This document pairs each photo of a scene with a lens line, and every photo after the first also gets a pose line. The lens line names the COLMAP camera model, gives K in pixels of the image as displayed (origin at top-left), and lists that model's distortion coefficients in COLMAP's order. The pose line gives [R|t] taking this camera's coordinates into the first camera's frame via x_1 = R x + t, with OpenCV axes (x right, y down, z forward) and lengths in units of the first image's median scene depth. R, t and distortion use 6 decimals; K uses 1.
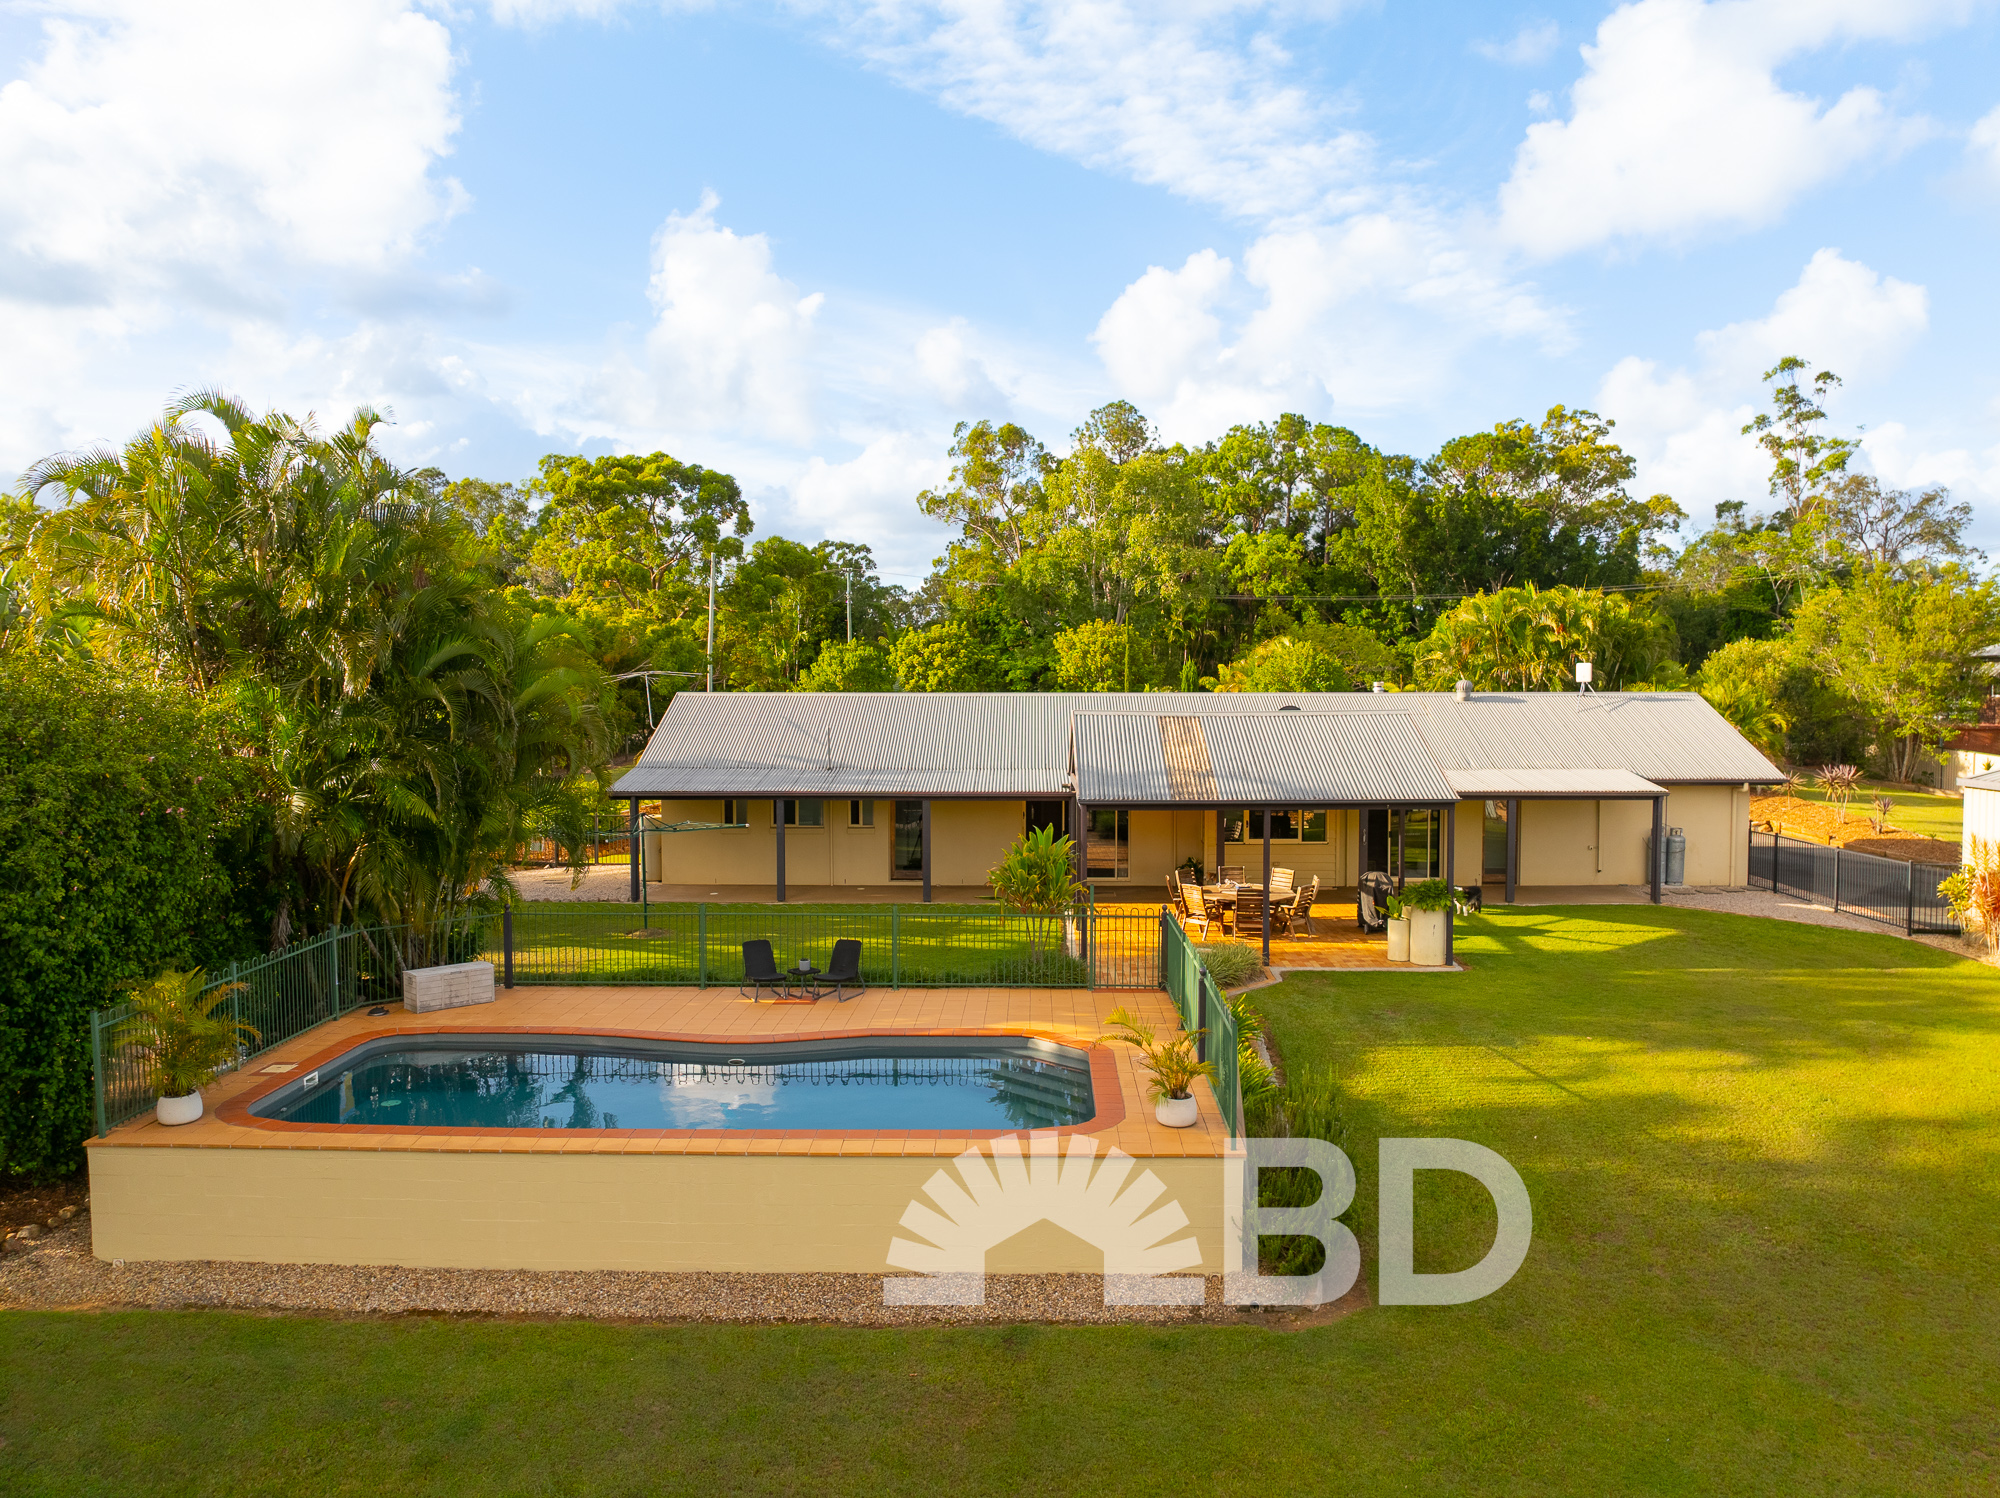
lens RADIAL K [[1404.8, 0, 1032.5], [0, 1404.8, 692.9], [0, 0, 1]] dist [-0.036349, 0.000653]
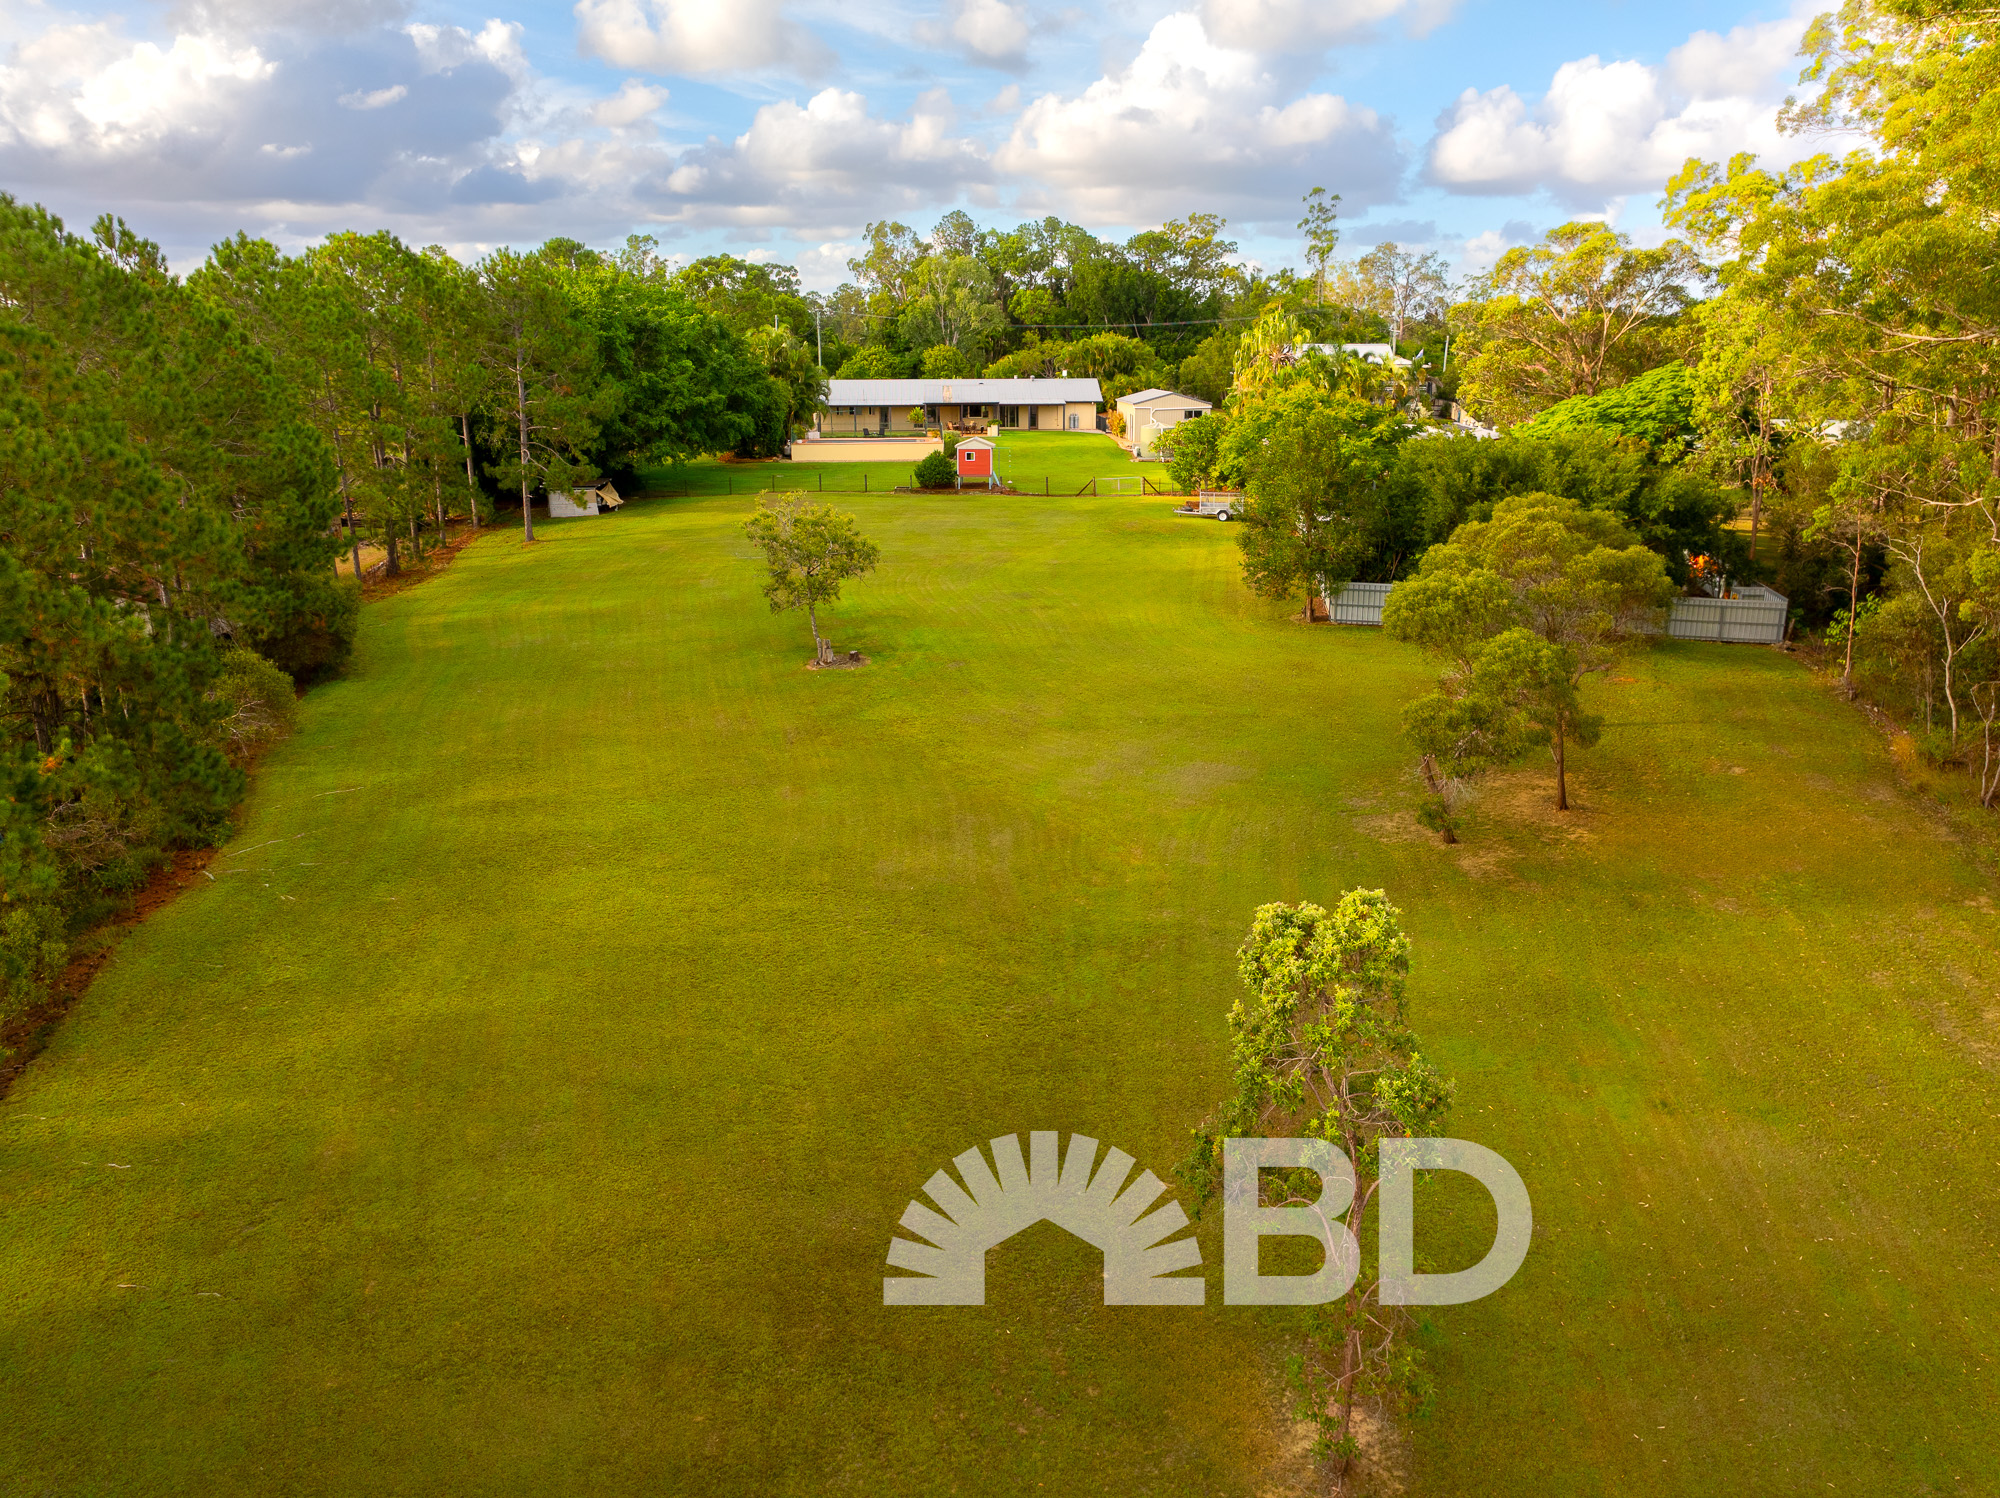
lens RADIAL K [[1406.6, 0, 1000.0], [0, 1406.6, 749.0], [0, 0, 1]] dist [-0.029153, 0.000996]
pose [[0.998044, -0.020215, 0.059165, -0.005413], [0.003836, 0.964304, 0.264768, -0.014010], [-0.062405, -0.264023, 0.962495, -0.974435]]
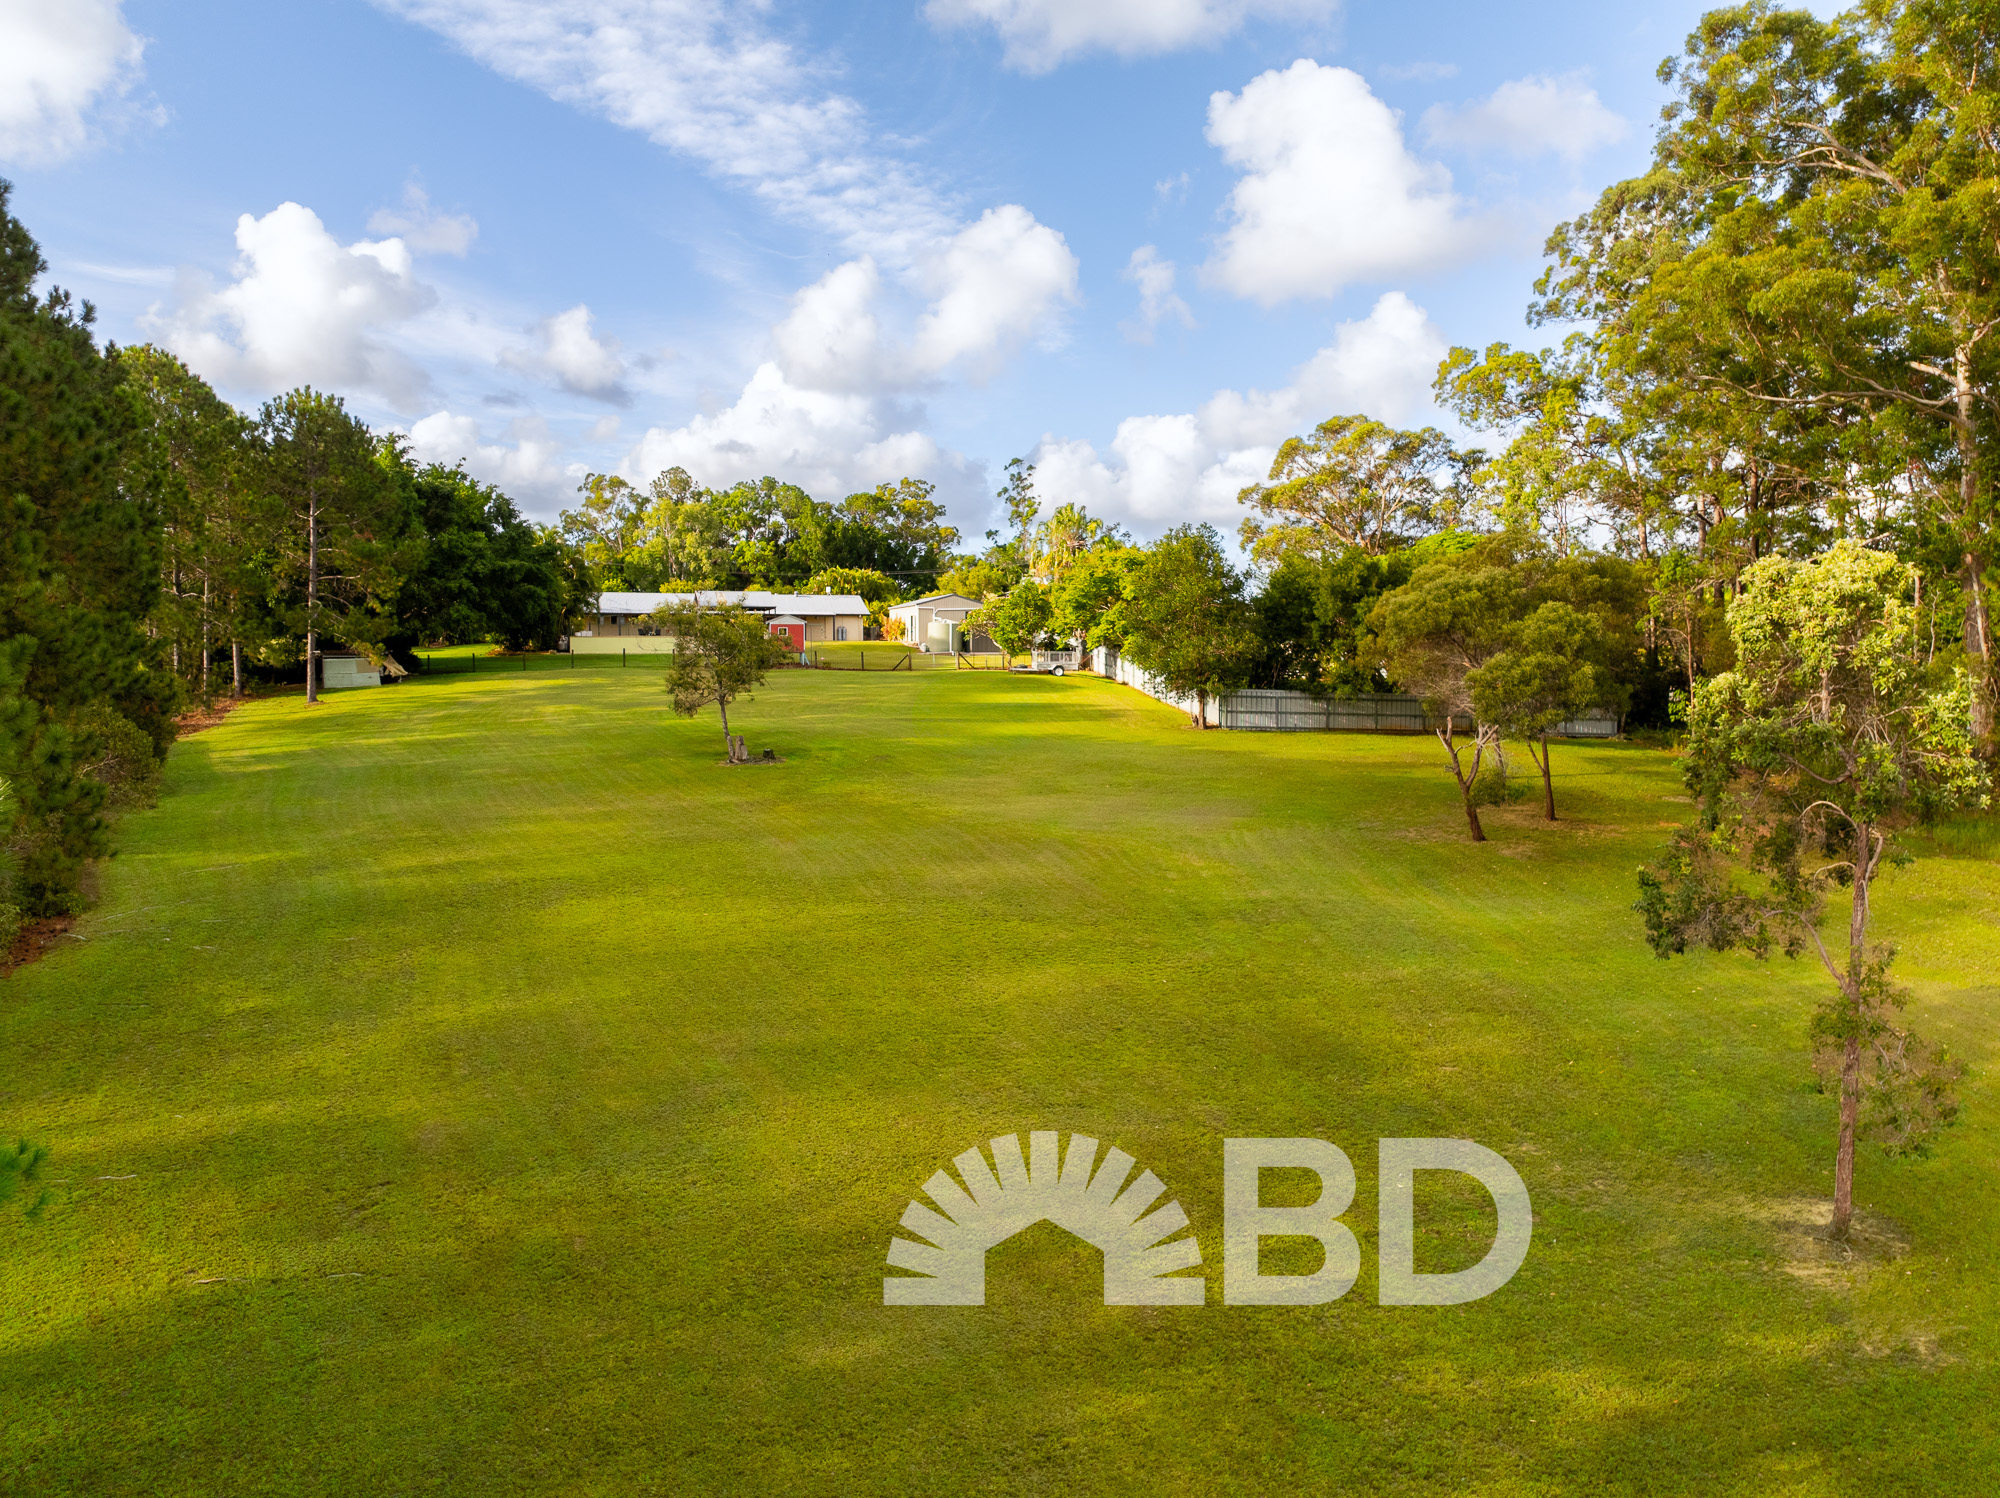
lens RADIAL K [[1406.6, 0, 1000.0], [0, 1406.6, 749.0], [0, 0, 1]] dist [-0.029153, 0.000996]
pose [[0.950403, -0.019571, 0.310405, -0.118237], [0.004407, 0.998765, 0.049478, 0.077766], [-0.310990, -0.045656, 0.949316, -0.941233]]
